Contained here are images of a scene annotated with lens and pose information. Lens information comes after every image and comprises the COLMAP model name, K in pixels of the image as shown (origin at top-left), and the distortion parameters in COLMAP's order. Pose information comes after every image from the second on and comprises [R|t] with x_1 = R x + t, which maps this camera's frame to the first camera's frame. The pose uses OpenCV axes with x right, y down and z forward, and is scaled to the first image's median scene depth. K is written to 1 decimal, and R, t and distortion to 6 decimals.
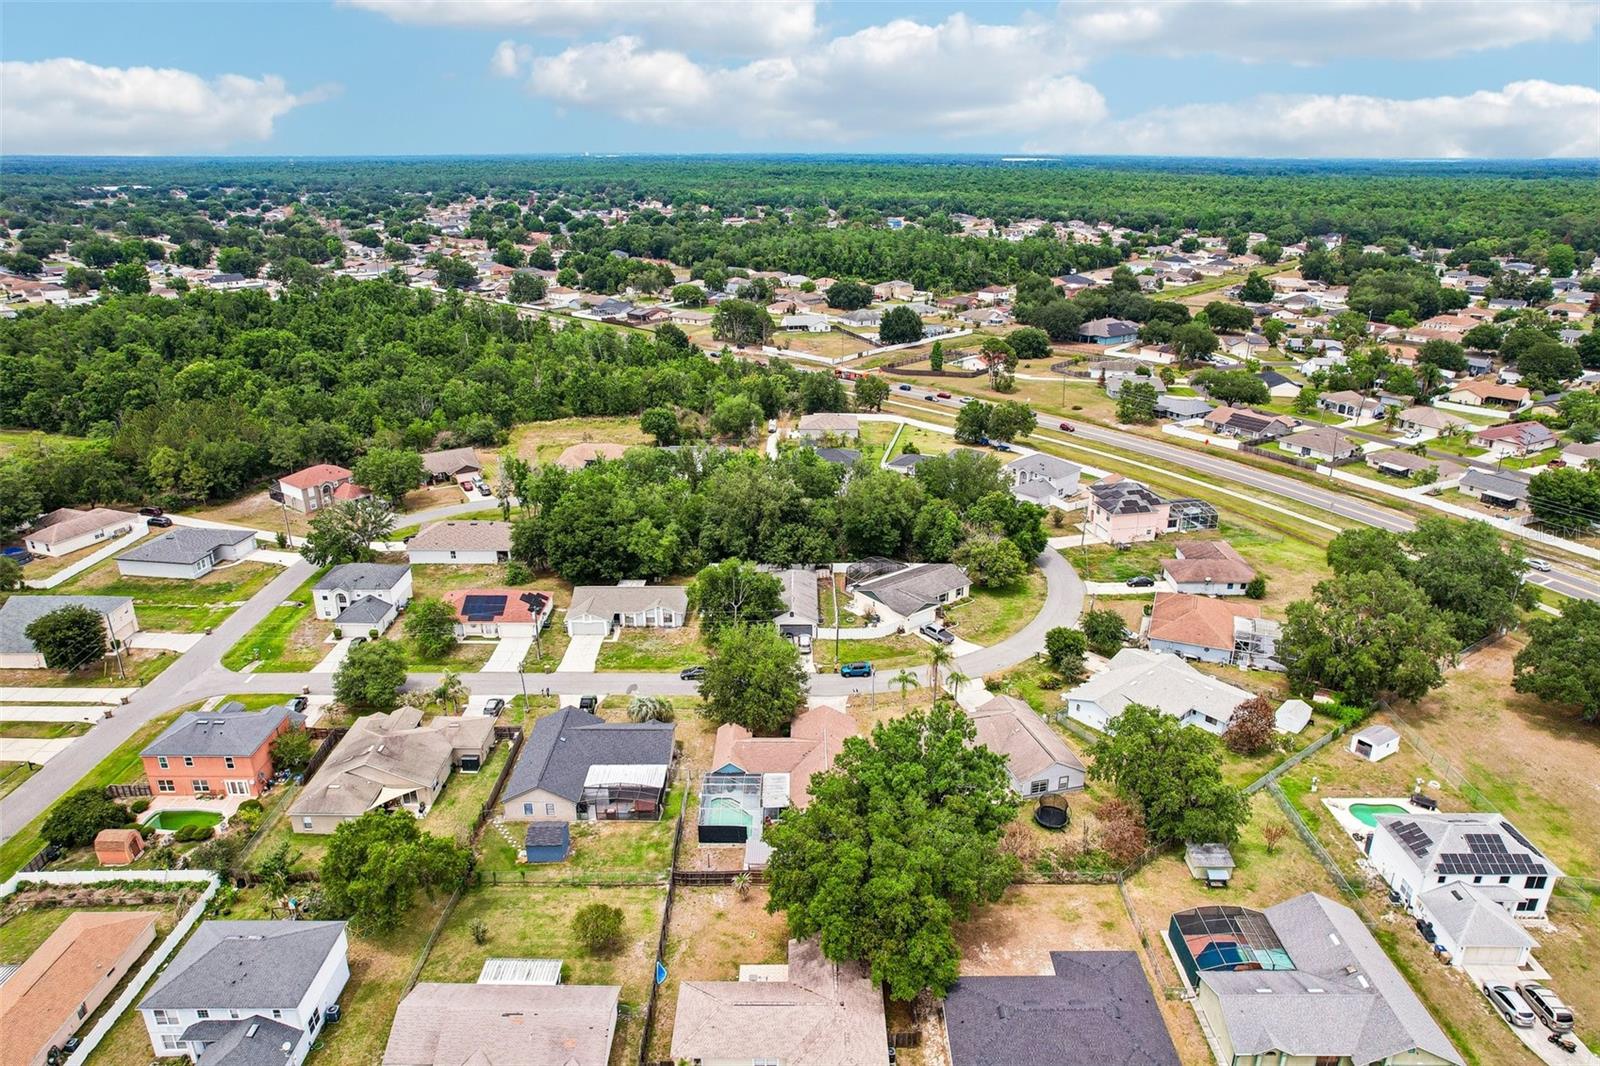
lens RADIAL K [[1010.1, 0, 802.4], [0, 1010.1, 549.3], [0, 0, 1]] dist [-0.074607, 0.075399]
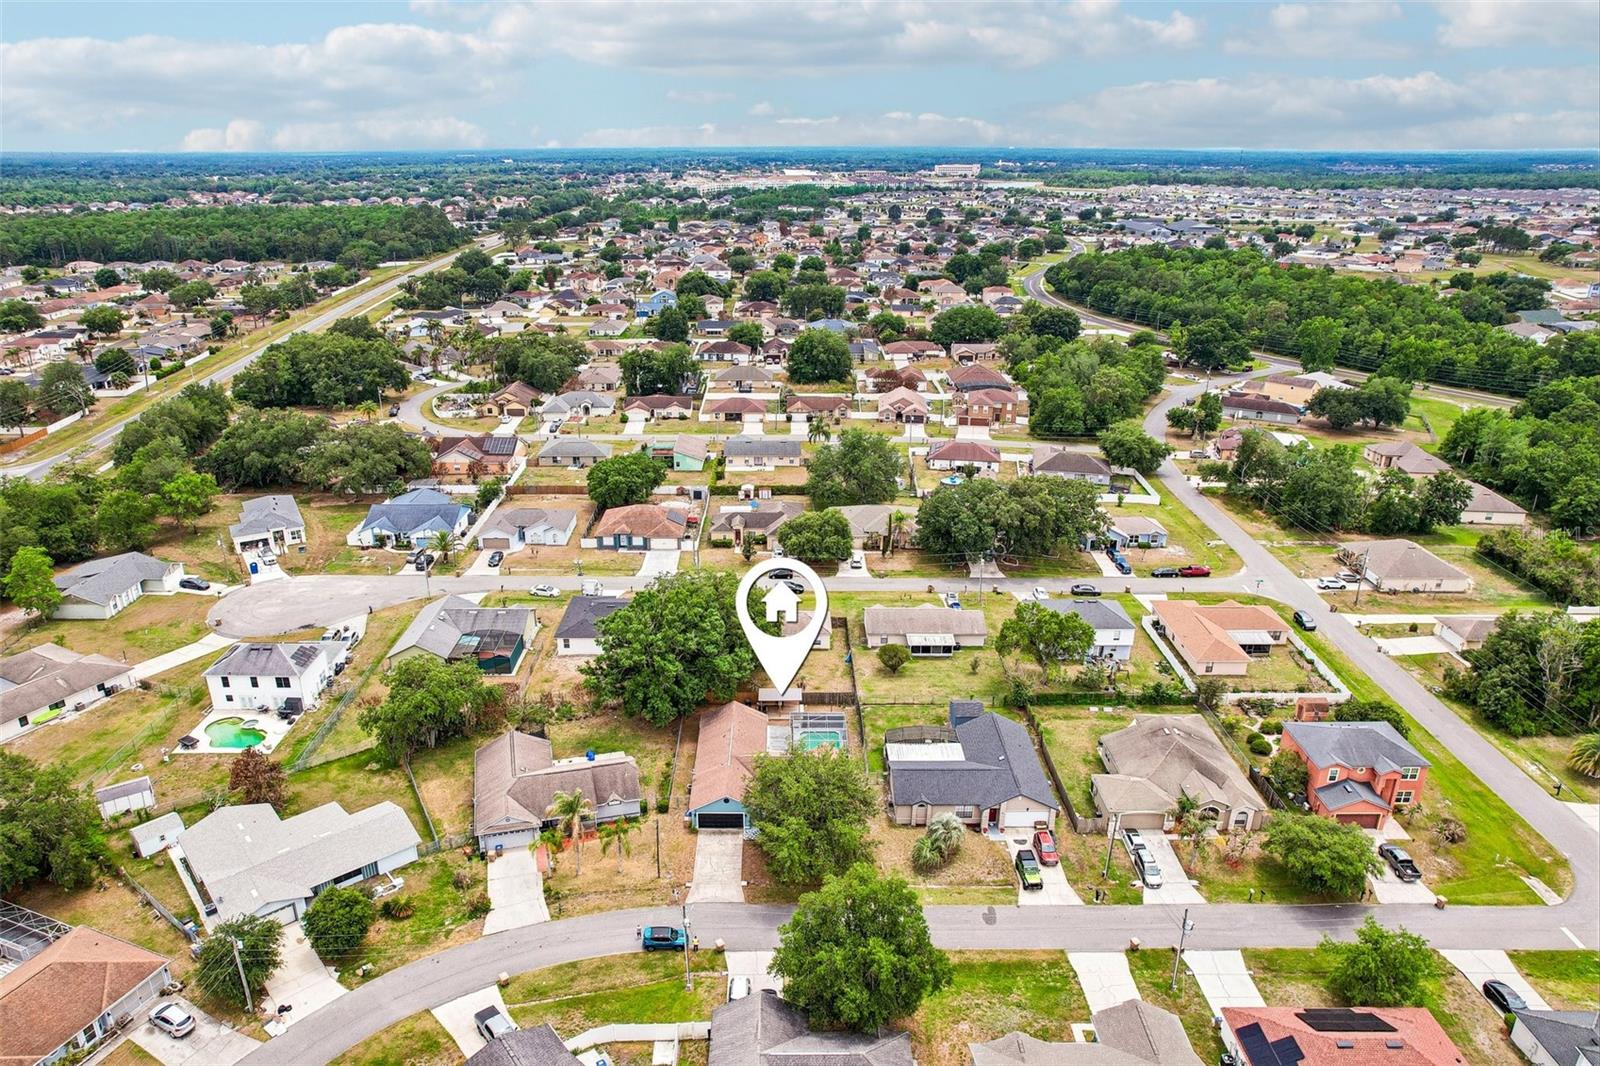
lens RADIAL K [[1010.1, 0, 802.4], [0, 1010.1, 549.3], [0, 0, 1]] dist [-0.074607, 0.075399]
pose [[-0.999852, 0.000474, -0.017175, -0.032047], [-0.011283, 0.735784, 0.677122, -0.668844], [0.012958, 0.677216, -0.735670, 1.686802]]
